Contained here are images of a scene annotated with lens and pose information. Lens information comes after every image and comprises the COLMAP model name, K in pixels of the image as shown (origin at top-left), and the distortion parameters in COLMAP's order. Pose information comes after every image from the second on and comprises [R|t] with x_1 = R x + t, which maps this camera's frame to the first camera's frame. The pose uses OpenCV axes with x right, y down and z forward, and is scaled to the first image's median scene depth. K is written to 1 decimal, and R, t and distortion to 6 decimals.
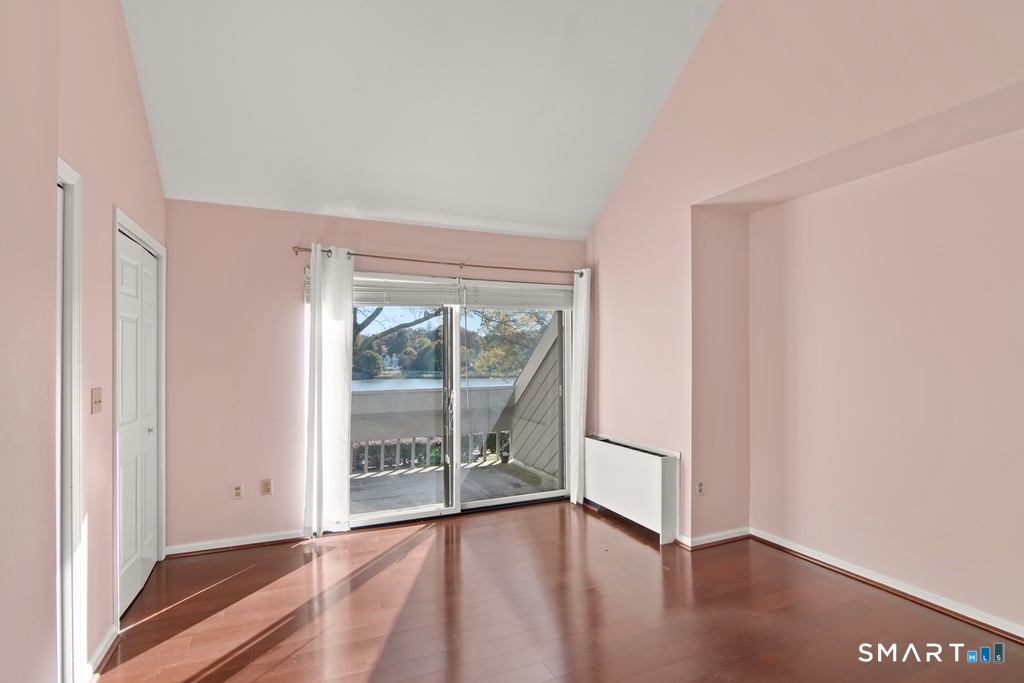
lens RADIAL K [[496.5, 0, 510.0], [0, 496.5, 352.6], [0, 0, 1]] dist [-0.000445, -0.000410]
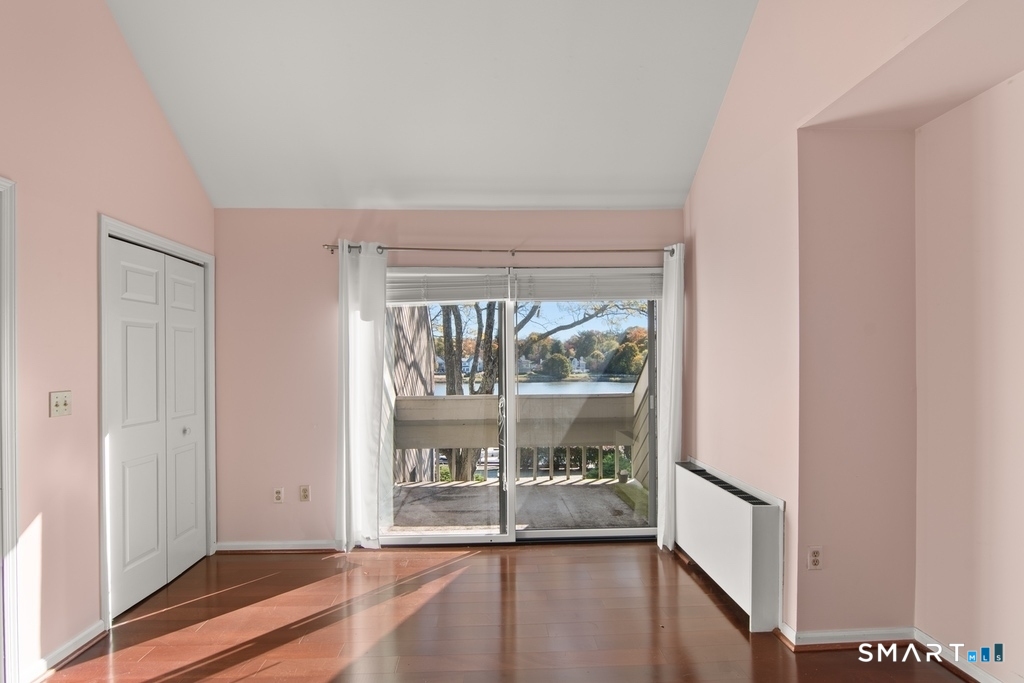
lens RADIAL K [[501.2, 0, 508.7], [0, 501.2, 359.8], [0, 0, 1]] dist [-0.003552, -0.001915]
pose [[0.928533, -0.003006, -0.371237, 0.213432], [0.006158, 0.999954, 0.007304, 0.002240], [0.371198, -0.009068, 0.928509, 0.200397]]
